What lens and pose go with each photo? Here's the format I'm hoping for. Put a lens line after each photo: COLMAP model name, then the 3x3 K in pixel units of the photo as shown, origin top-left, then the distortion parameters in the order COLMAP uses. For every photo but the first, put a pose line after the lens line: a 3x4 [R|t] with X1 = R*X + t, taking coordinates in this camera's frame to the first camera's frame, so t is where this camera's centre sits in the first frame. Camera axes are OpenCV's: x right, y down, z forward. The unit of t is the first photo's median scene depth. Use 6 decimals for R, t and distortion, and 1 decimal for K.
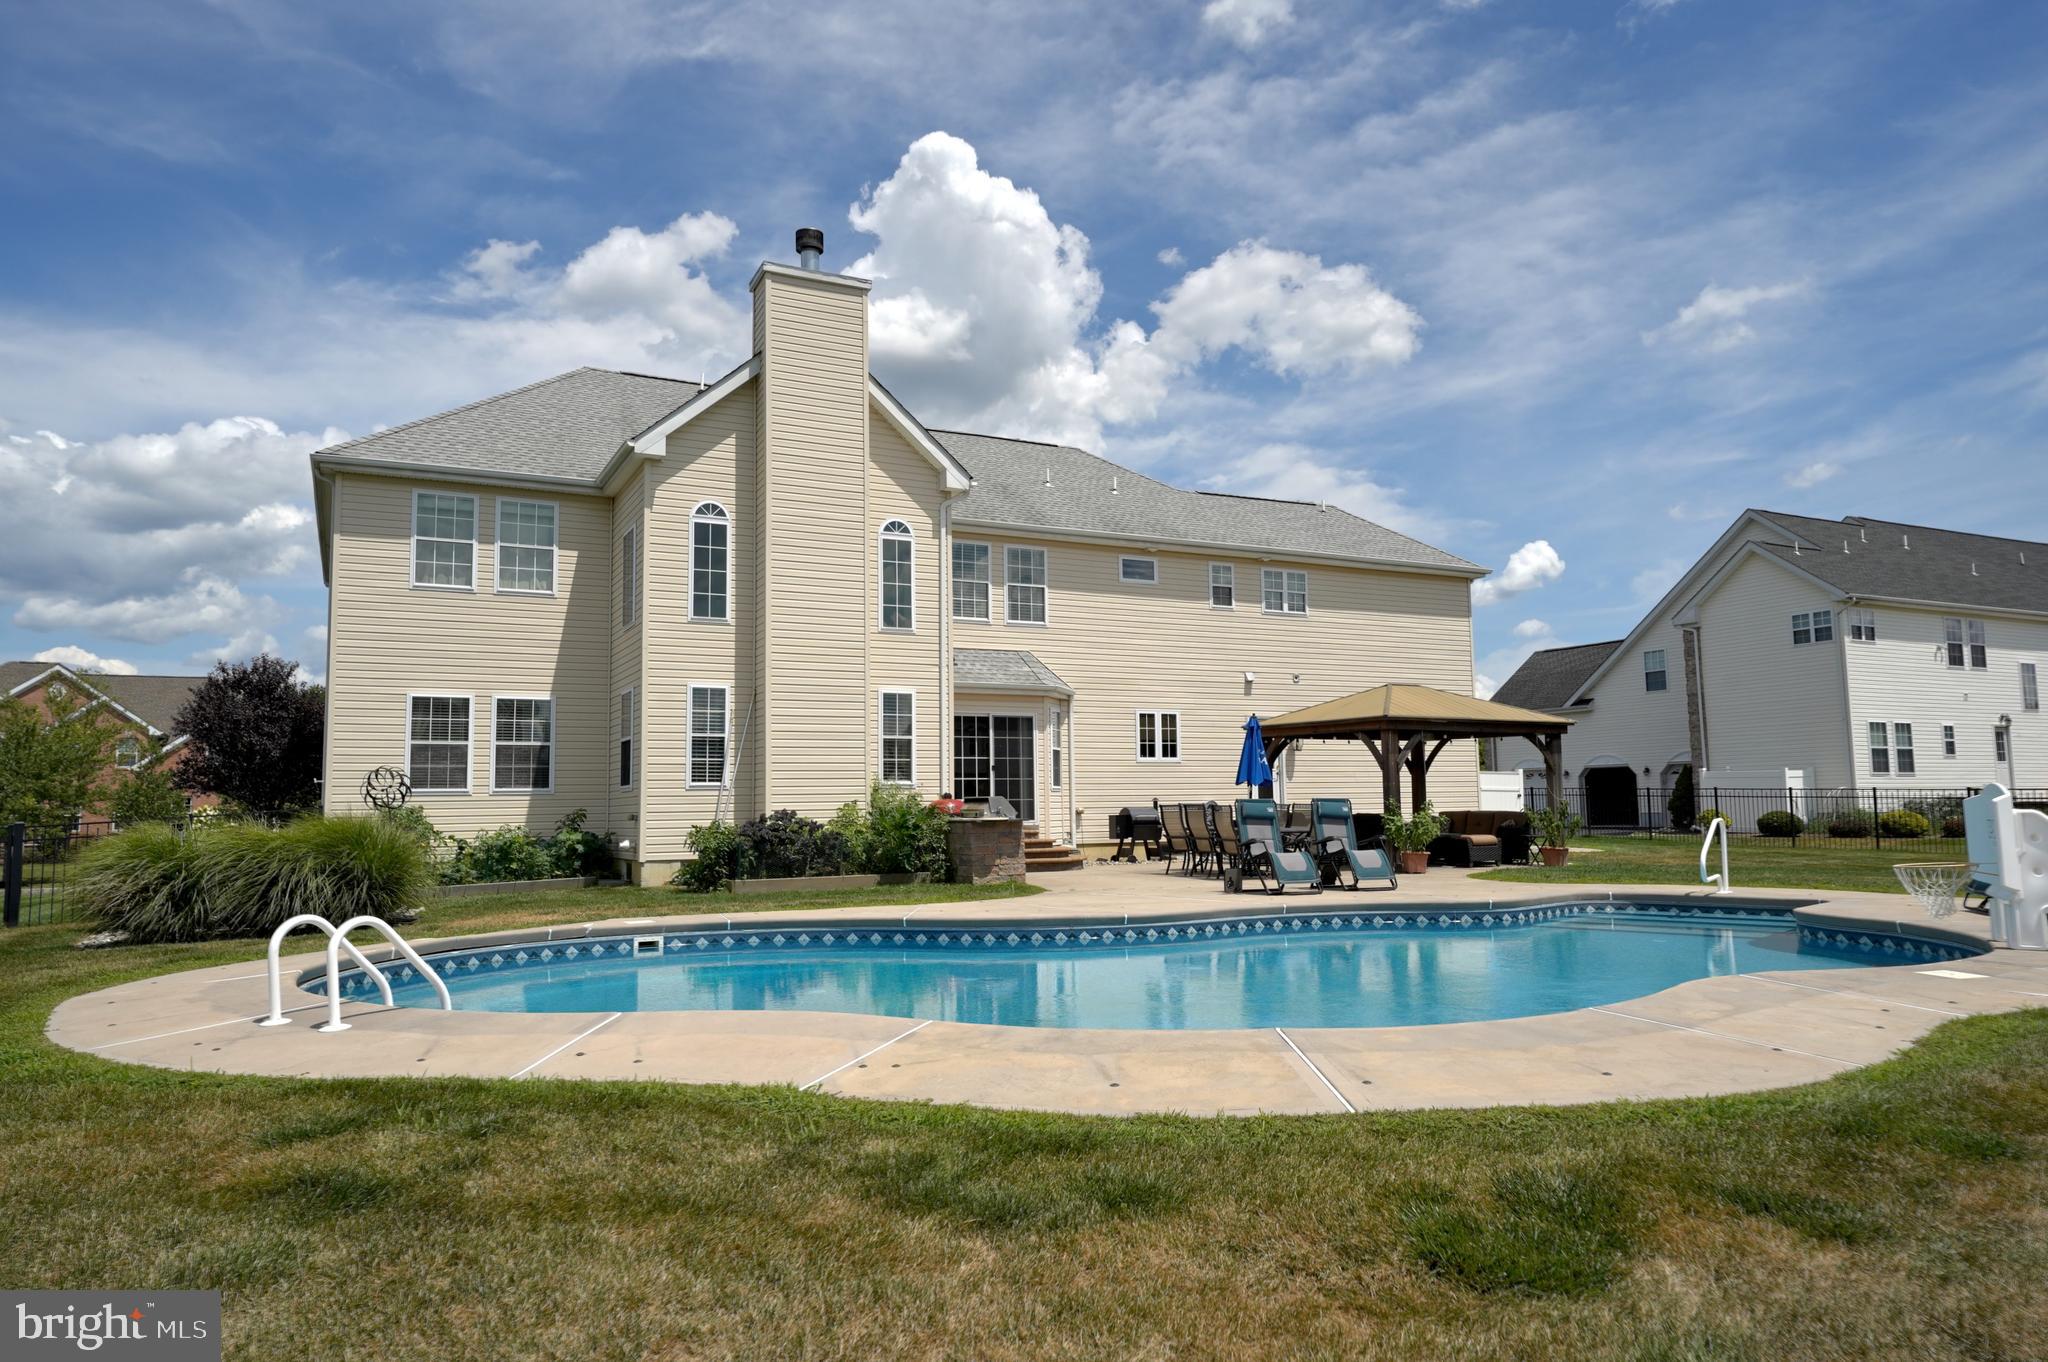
lens RADIAL K [[1295.7, 0, 1033.9], [0, 1295.7, 698.4], [0, 0, 1]] dist [0.014984, 0.011871]
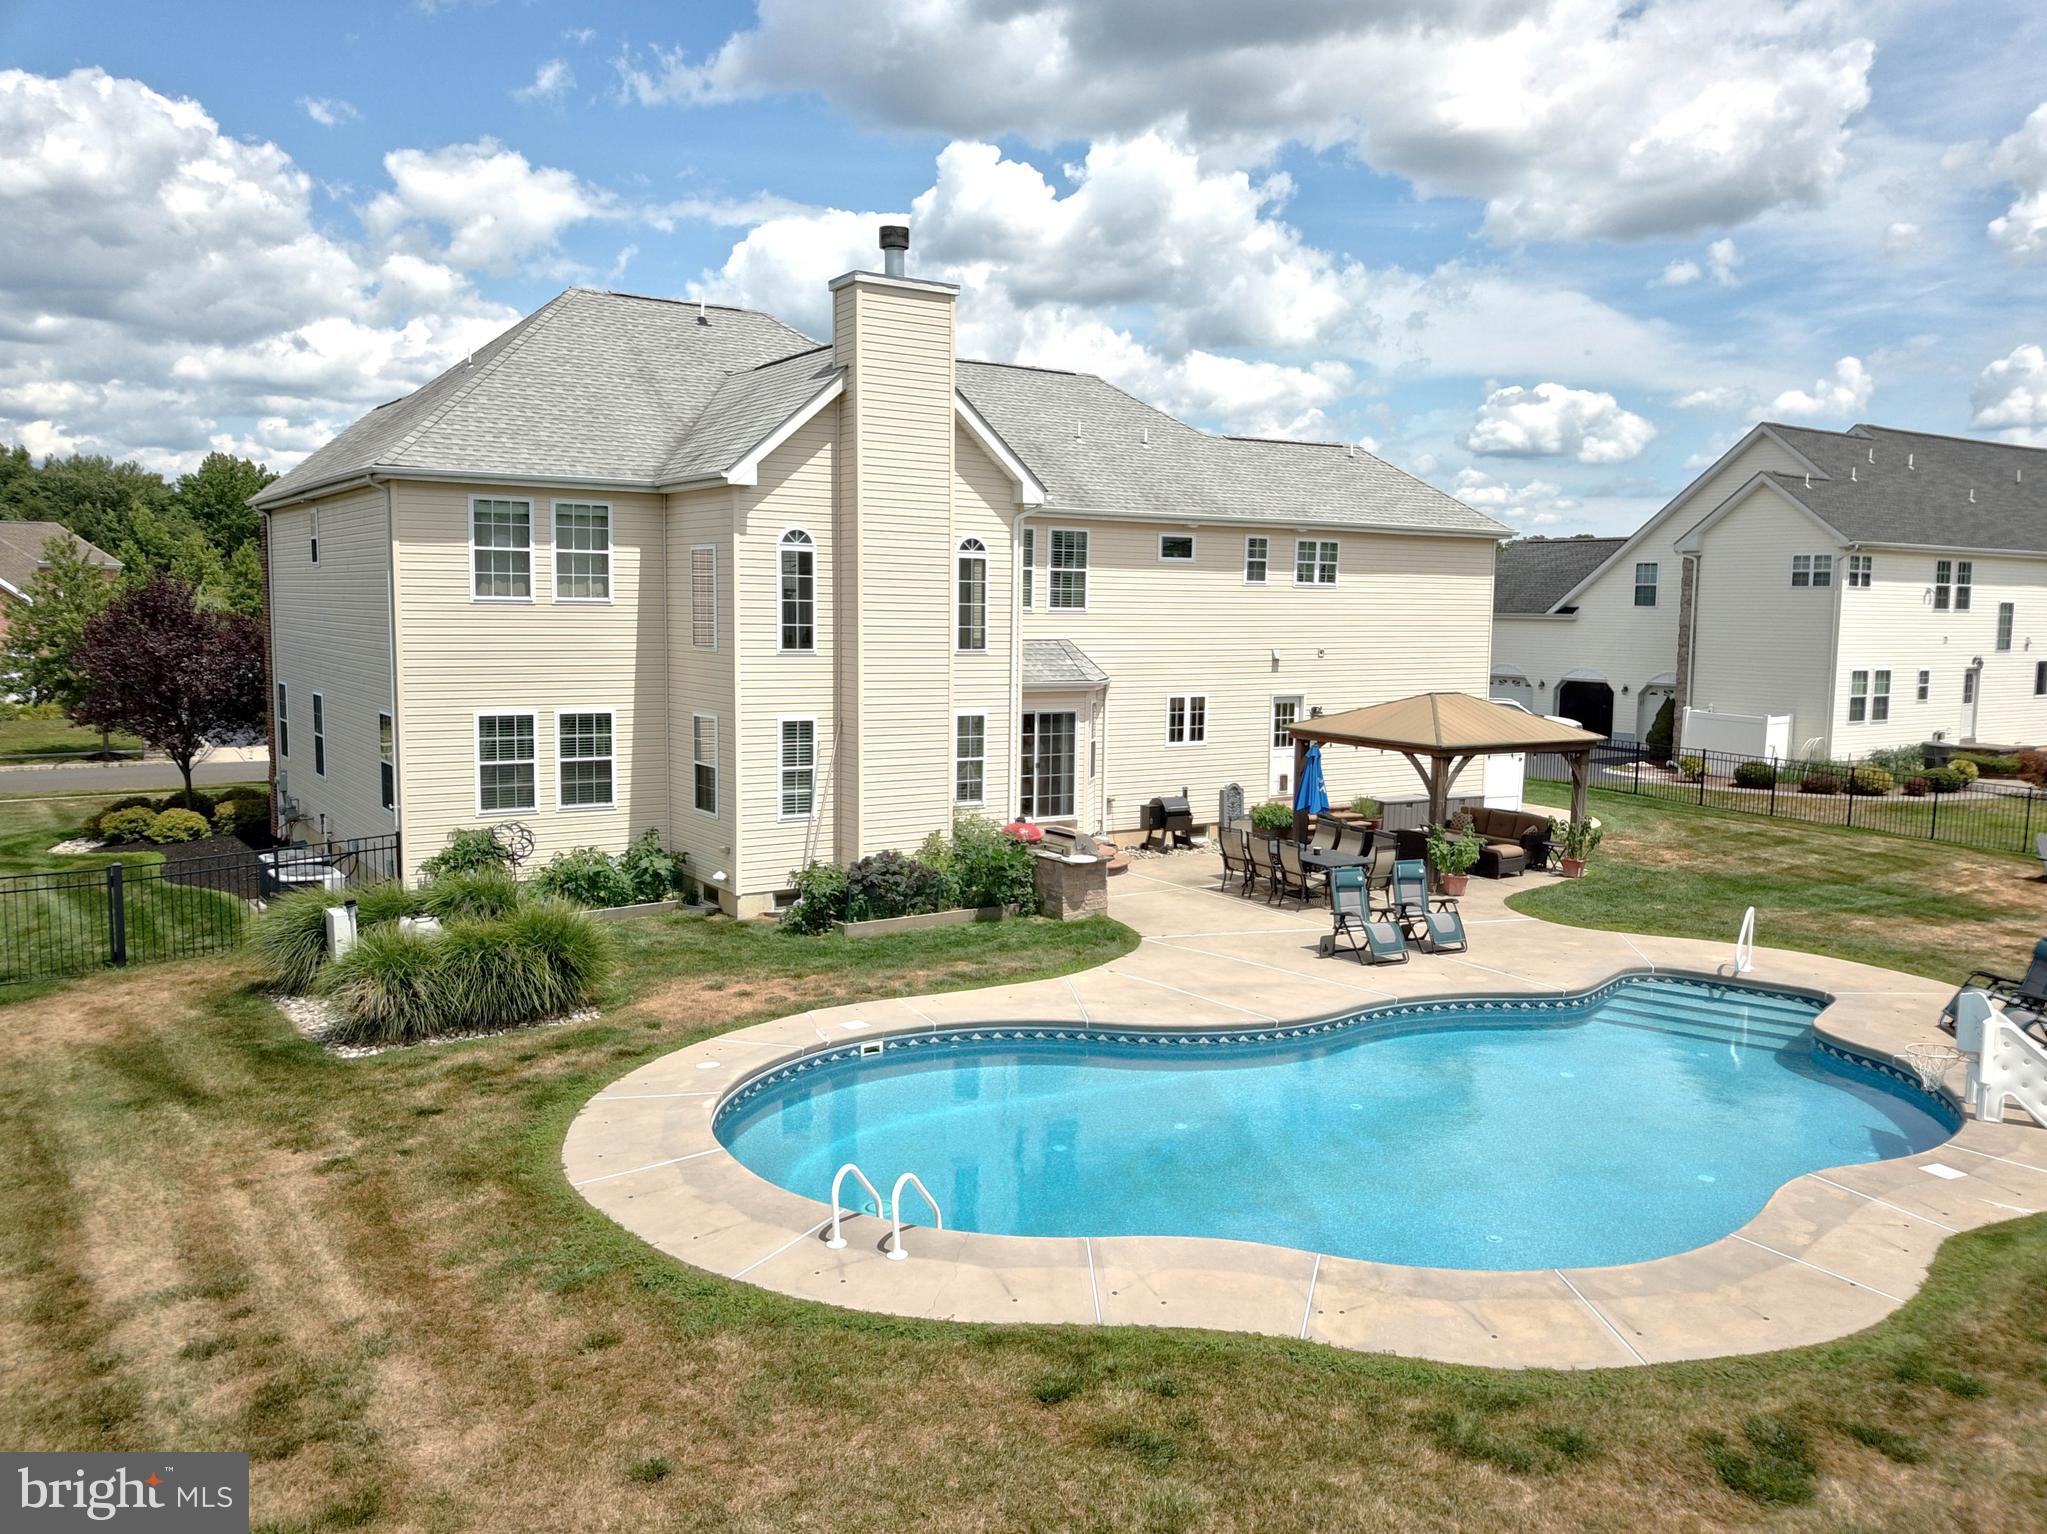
lens RADIAL K [[1565.4, 0, 1058.9], [0, 1565.4, 779.5], [0, 0, 1]] dist [0.041913, -0.032081]
pose [[0.991902, 0.017937, 0.125732, -0.164859], [-0.042295, 0.980122, 0.193837, -0.168078], [-0.119756, -0.197585, 0.972943, -0.167683]]
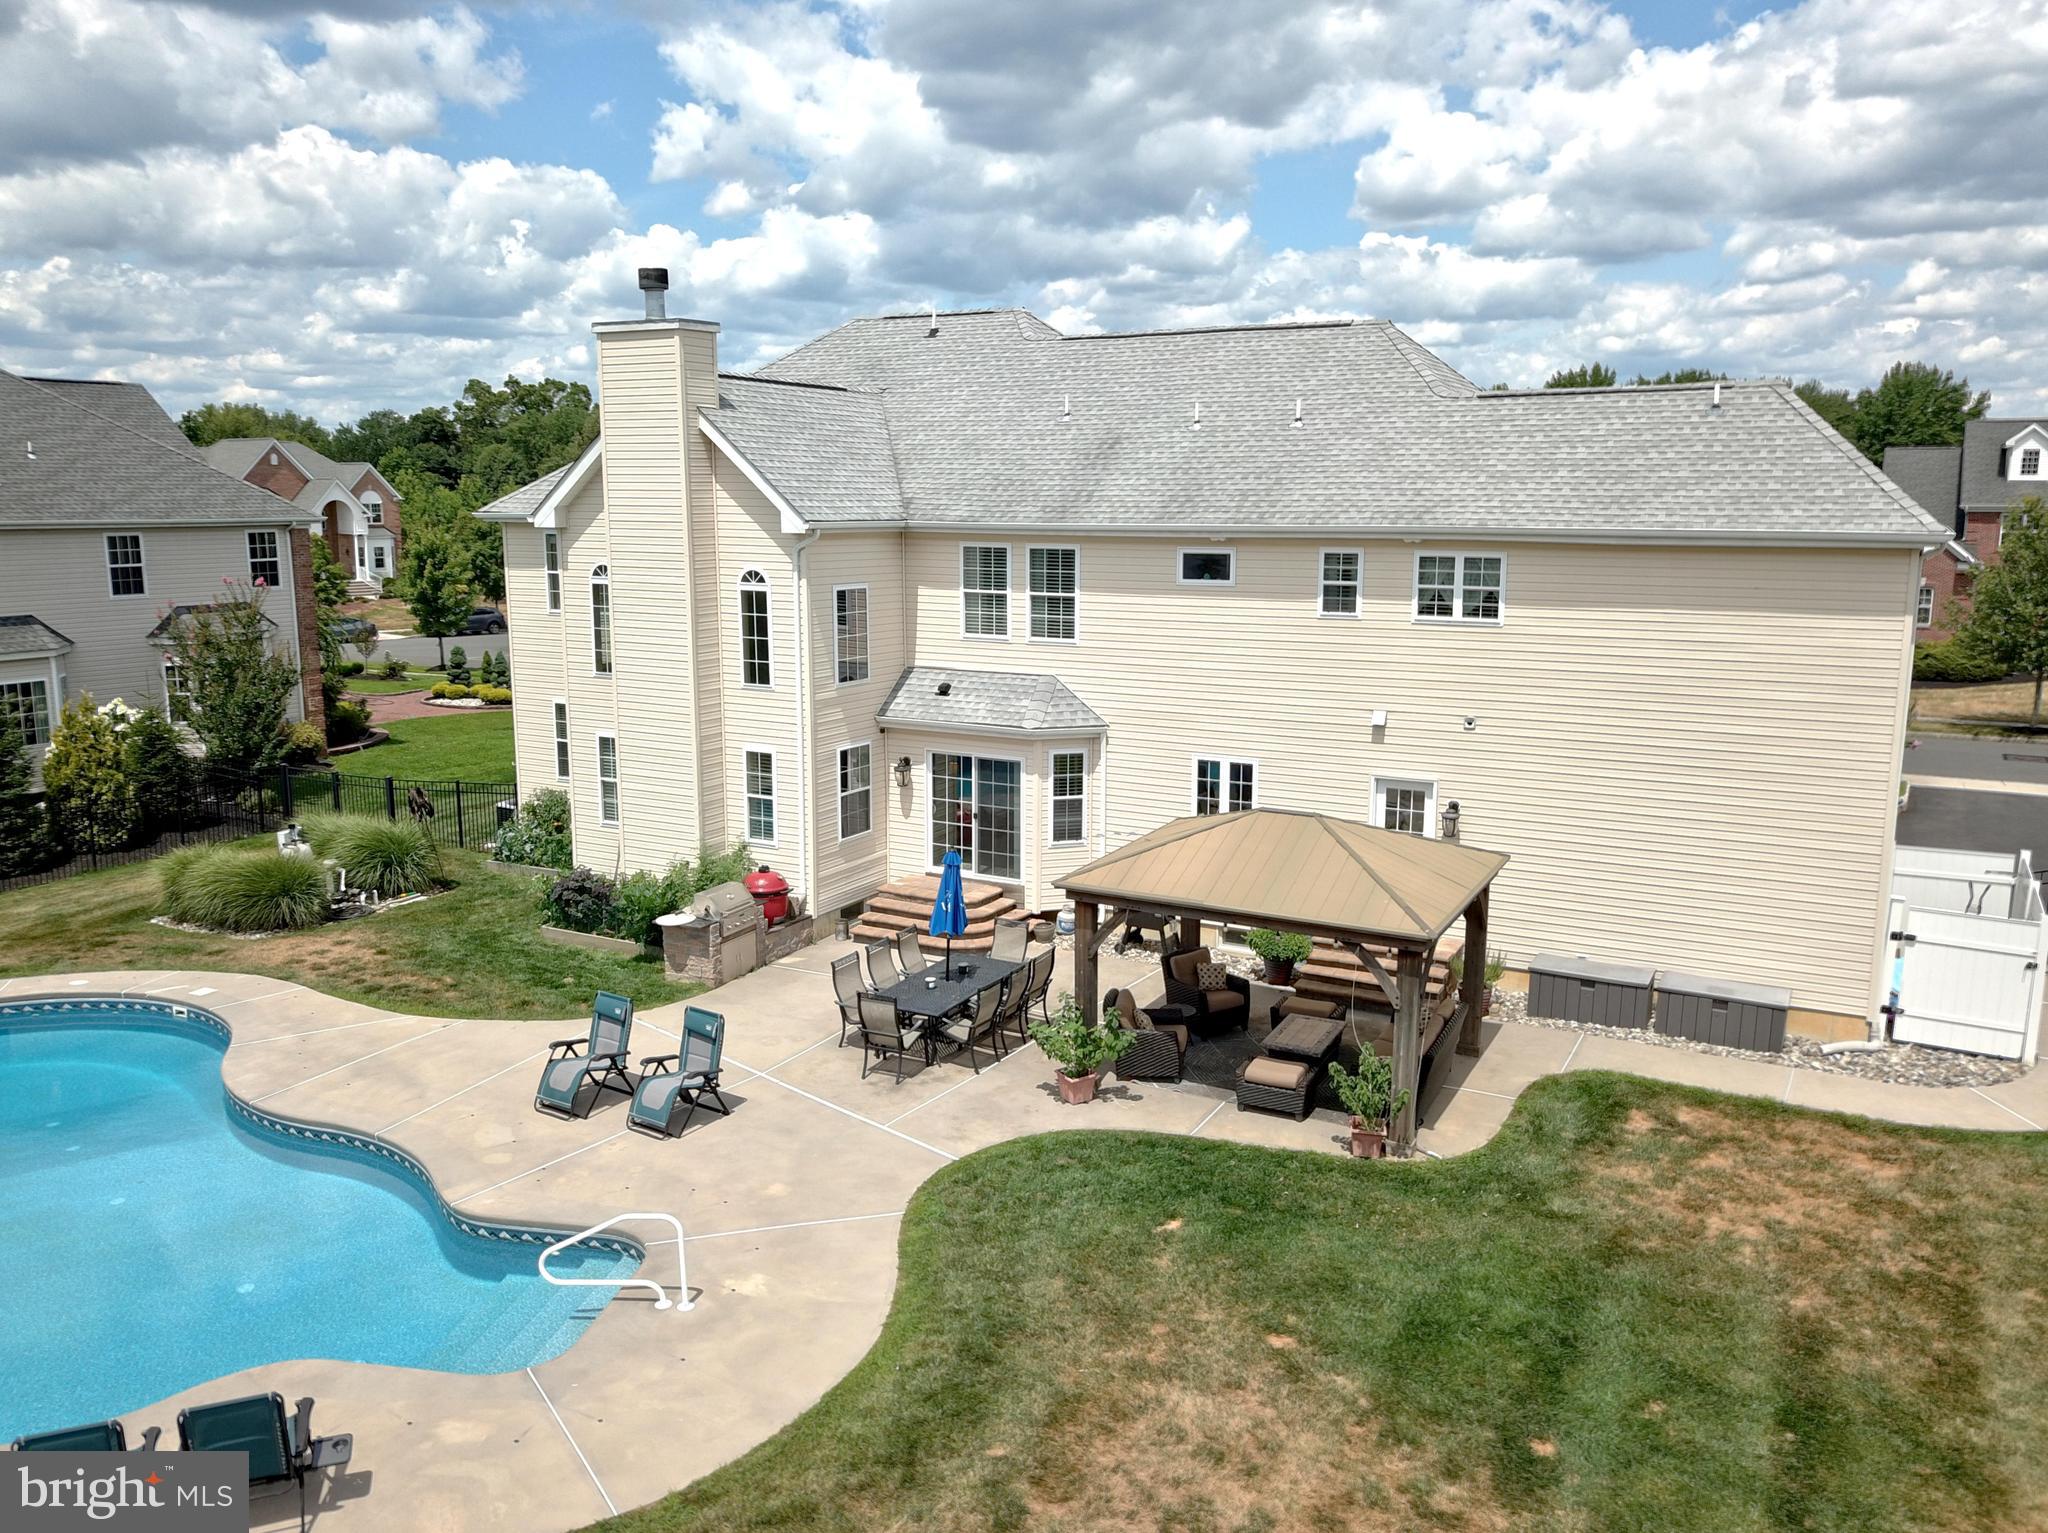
lens RADIAL K [[1566.2, 0, 1047.2], [0, 1566.2, 780.6], [0, 0, 1]] dist [0.041913, -0.032081]
pose [[0.567594, 0.171063, -0.805341, 0.847194], [0.057756, 0.967494, 0.246212, -0.227473], [0.821280, -0.186261, 0.539264, 0.472267]]
